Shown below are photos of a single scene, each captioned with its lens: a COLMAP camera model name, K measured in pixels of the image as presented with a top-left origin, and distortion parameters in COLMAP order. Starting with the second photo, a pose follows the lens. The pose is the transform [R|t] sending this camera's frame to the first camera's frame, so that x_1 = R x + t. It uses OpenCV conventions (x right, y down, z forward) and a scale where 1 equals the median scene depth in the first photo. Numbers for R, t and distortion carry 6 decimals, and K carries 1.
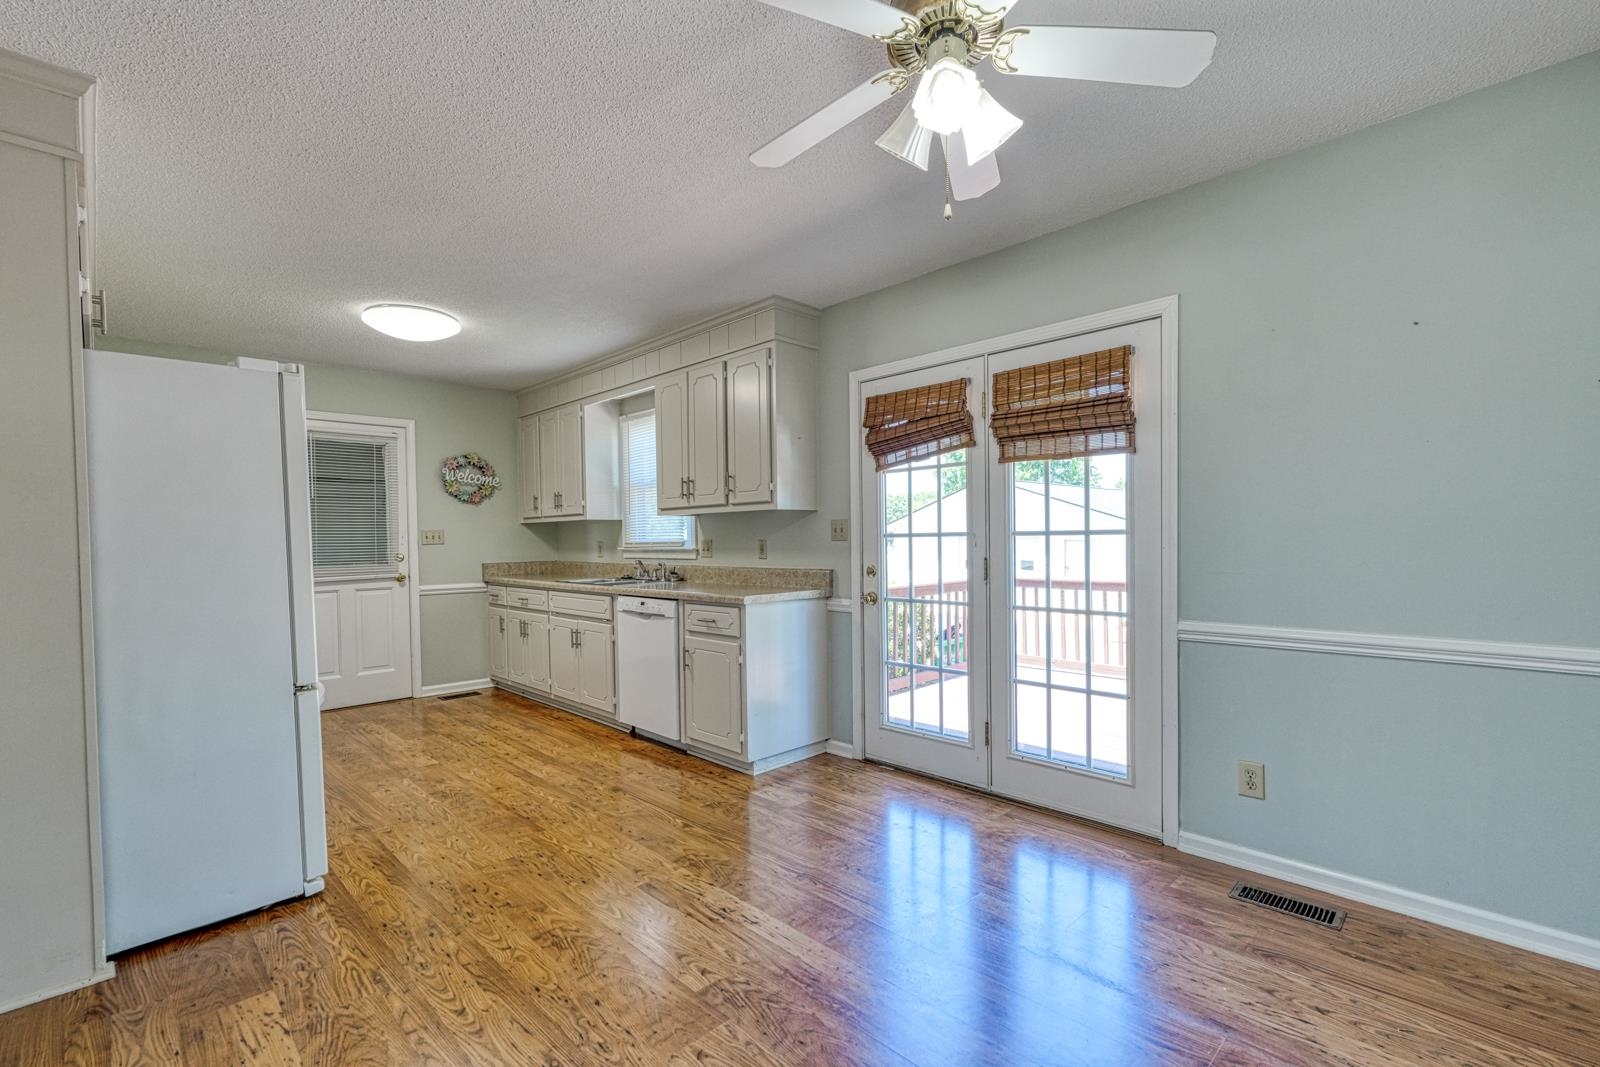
lens RADIAL K [[705.3, 0, 783.0], [0, 705.3, 561.5], [0, 0, 1]] dist [0.003491, -0.001221]
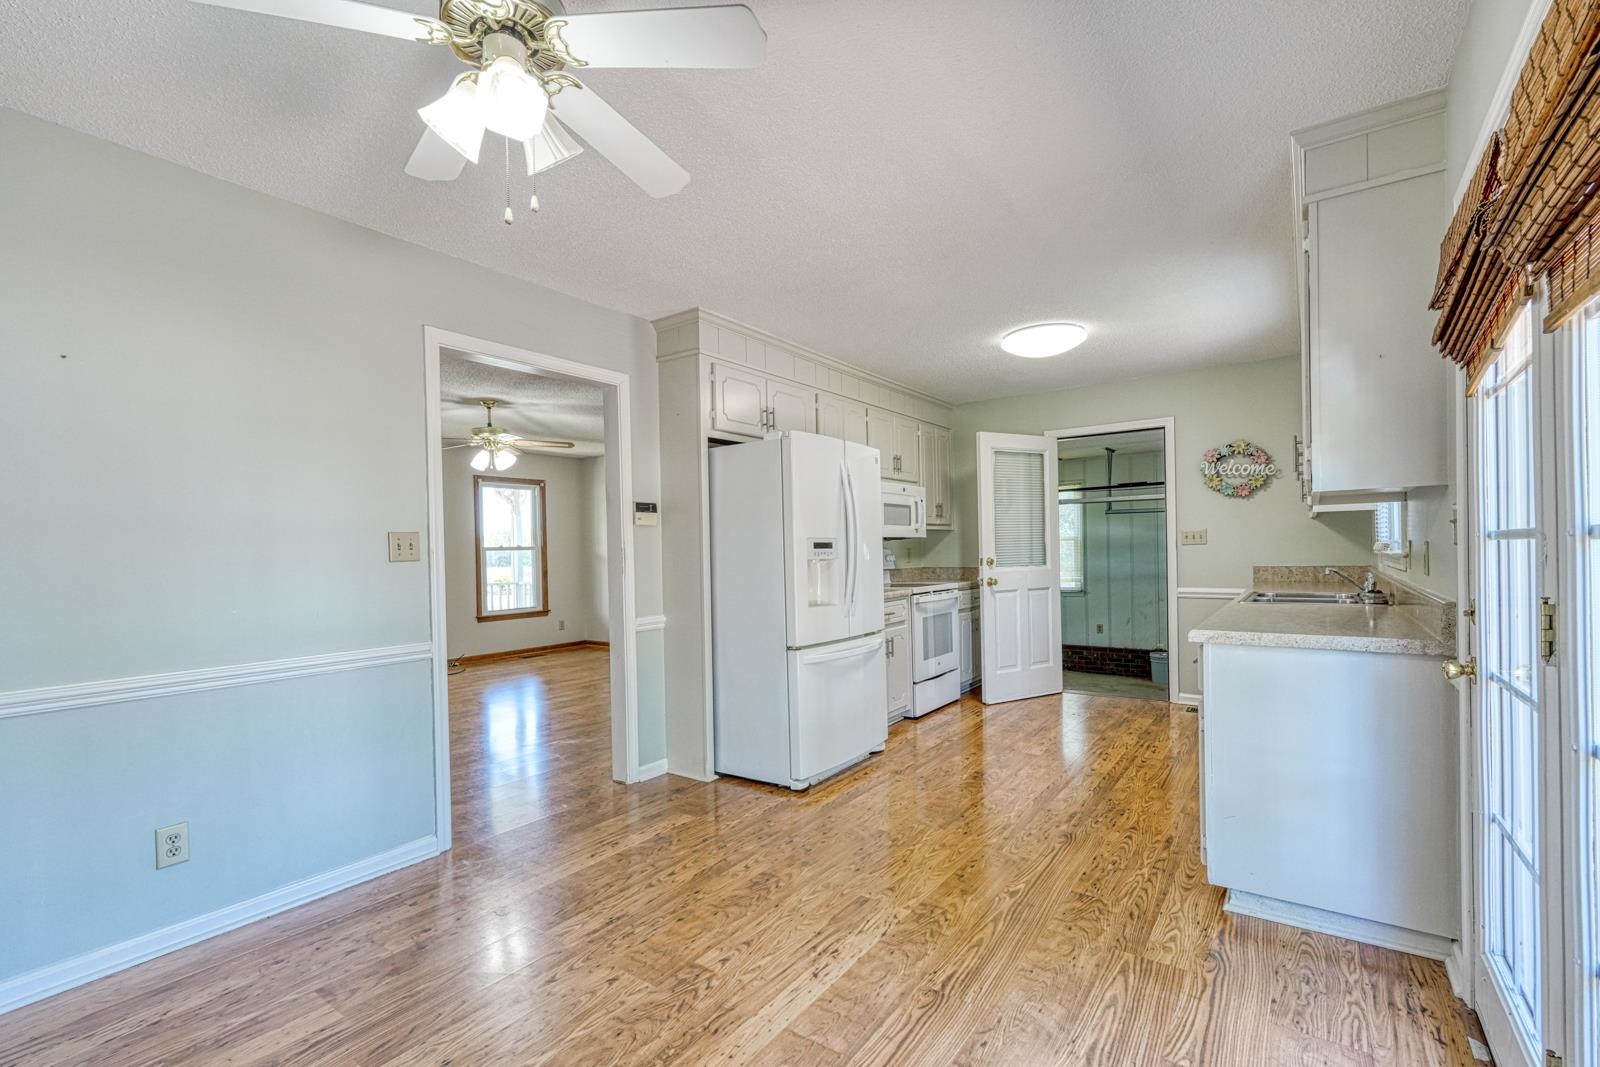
lens RADIAL K [[705.3, 0, 802.6], [0, 705.3, 536.6], [0, 0, 1]] dist [0.003491, -0.001221]
pose [[0.196945, -0.006189, -0.980395, 0.507157], [-0.020884, 0.999727, -0.010507, -0.021231], [0.980192, 0.022544, 0.196762, 0.480689]]
